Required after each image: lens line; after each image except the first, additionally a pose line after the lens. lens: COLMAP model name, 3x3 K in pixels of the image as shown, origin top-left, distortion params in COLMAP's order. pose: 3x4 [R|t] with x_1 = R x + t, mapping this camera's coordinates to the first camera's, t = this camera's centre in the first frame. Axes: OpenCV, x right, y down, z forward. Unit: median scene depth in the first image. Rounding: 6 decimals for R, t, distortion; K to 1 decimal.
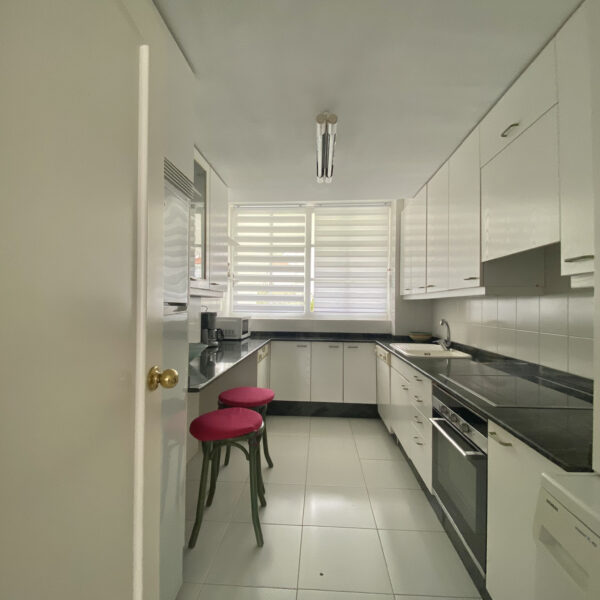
lens RADIAL K [[322.0, 0, 299.0], [0, 322.0, 302.1], [0, 0, 1]] dist [0.042476, -0.038138]
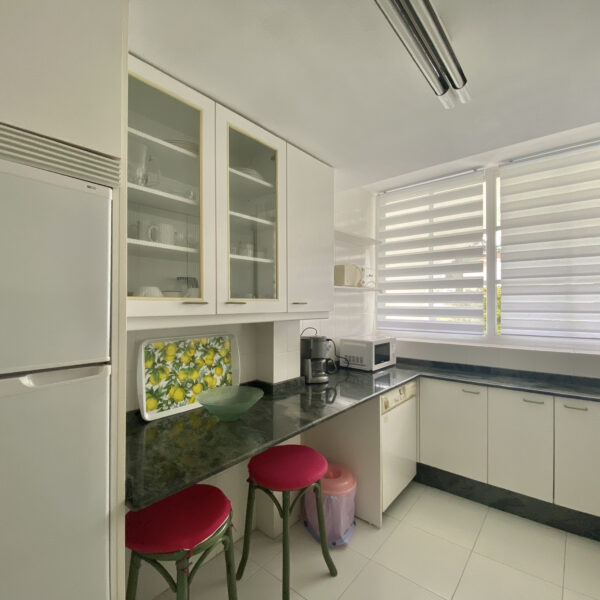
lens RADIAL K [[322.0, 0, 299.0], [0, 322.0, 302.1], [0, 0, 1]] dist [0.042476, -0.038138]
pose [[0.805045, -0.014657, -0.593032, 0.123819], [0.014643, 0.999881, -0.004834, -0.040482], [0.593033, -0.004792, 0.805164, 0.306684]]
